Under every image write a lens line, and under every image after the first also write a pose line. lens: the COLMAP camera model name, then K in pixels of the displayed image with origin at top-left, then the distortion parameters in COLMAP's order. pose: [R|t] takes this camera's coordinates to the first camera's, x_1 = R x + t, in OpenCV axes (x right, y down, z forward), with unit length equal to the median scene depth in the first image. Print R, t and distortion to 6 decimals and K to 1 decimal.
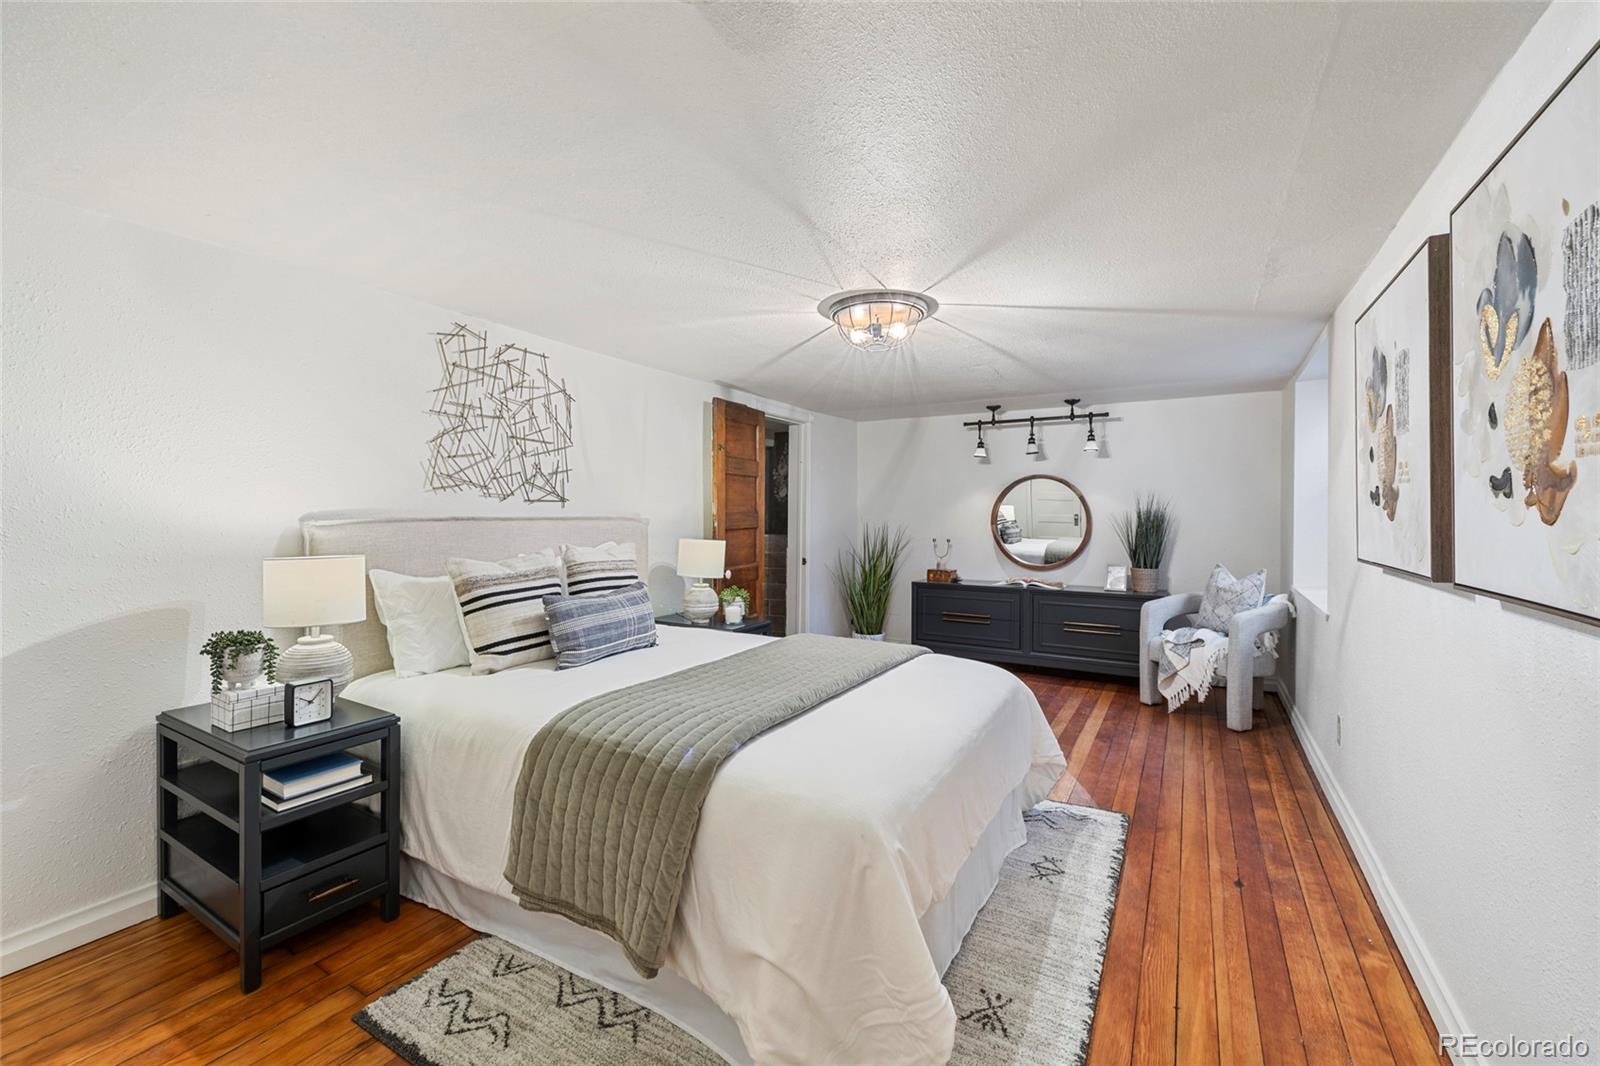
lens RADIAL K [[673.9, 0, 795.2], [0, 673.9, 509.3], [0, 0, 1]] dist [-0.001585, 0.000412]
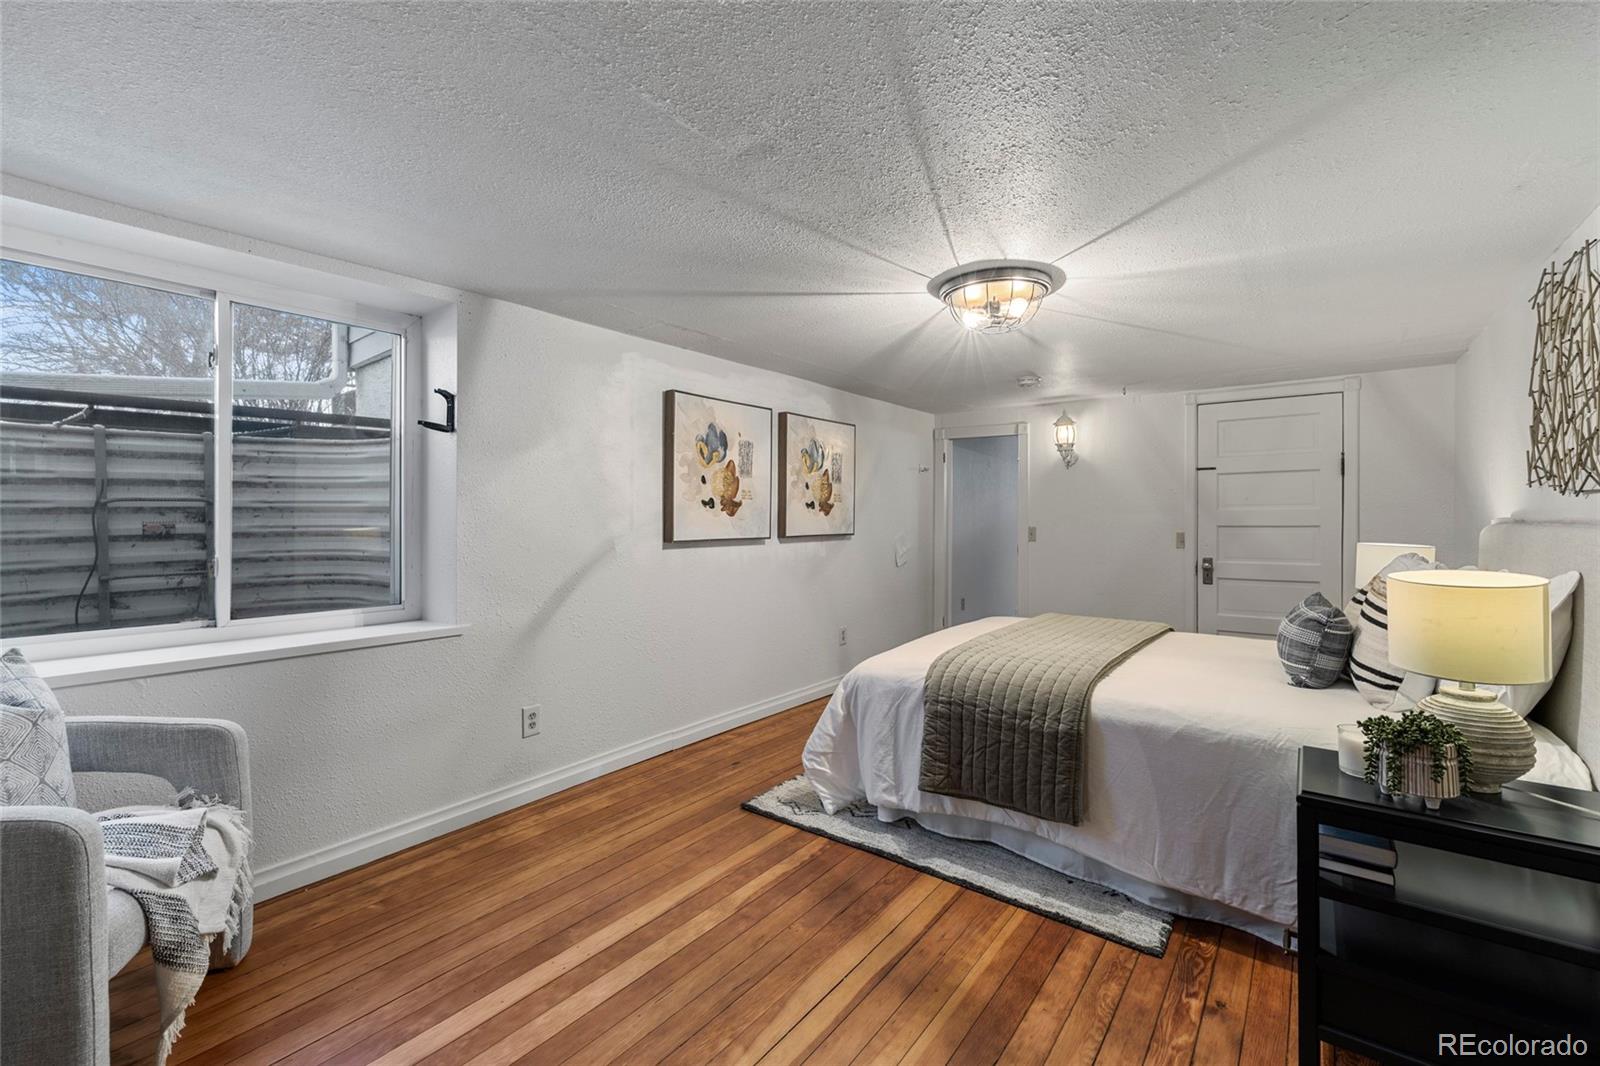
lens RADIAL K [[673.9, 0, 795.2], [0, 673.9, 509.3], [0, 0, 1]] dist [-0.001585, 0.000412]
pose [[-0.992128, -0.002214, 0.125211, 0.180174], [-0.003999, 0.999894, -0.014004, 0.010198], [-0.125166, -0.014395, -0.992031, 1.292263]]
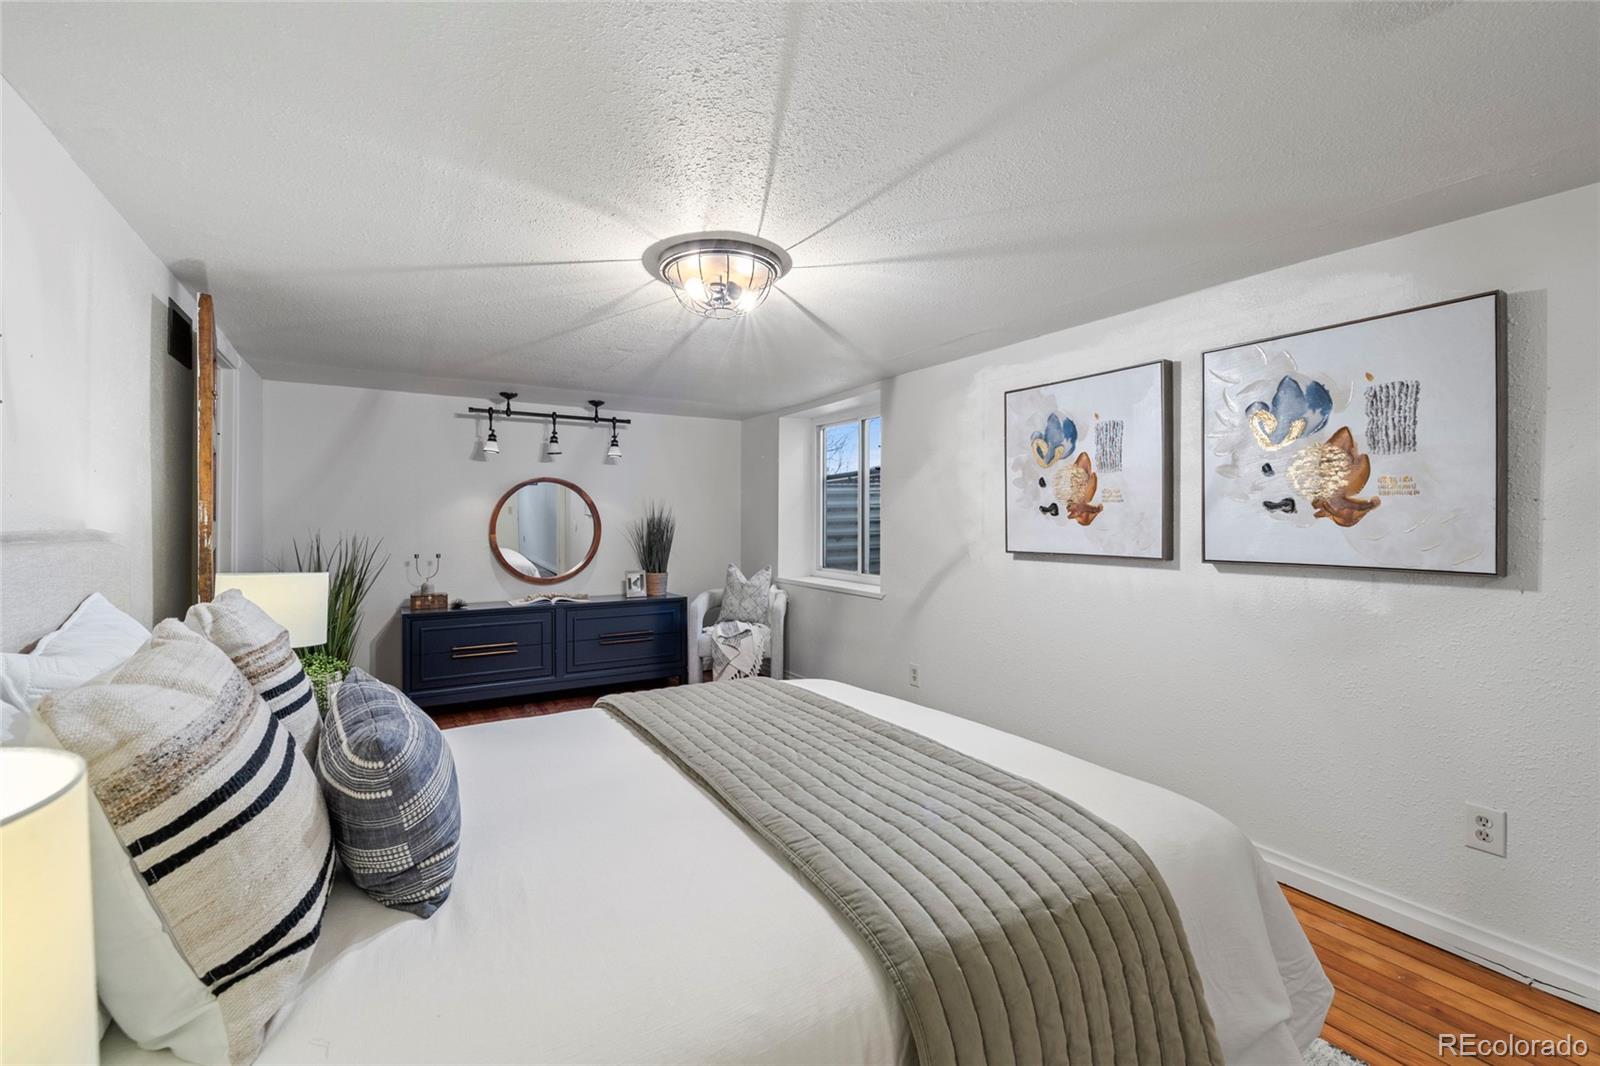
lens RADIAL K [[673.9, 0, 795.2], [0, 673.9, 509.3], [0, 0, 1]] dist [-0.001585, 0.000412]
pose [[0.468854, 0.013911, 0.883166, -0.361381], [-0.005469, 0.999903, -0.012846, 0.001370], [-0.883259, 0.001193, 0.468884, 0.367677]]
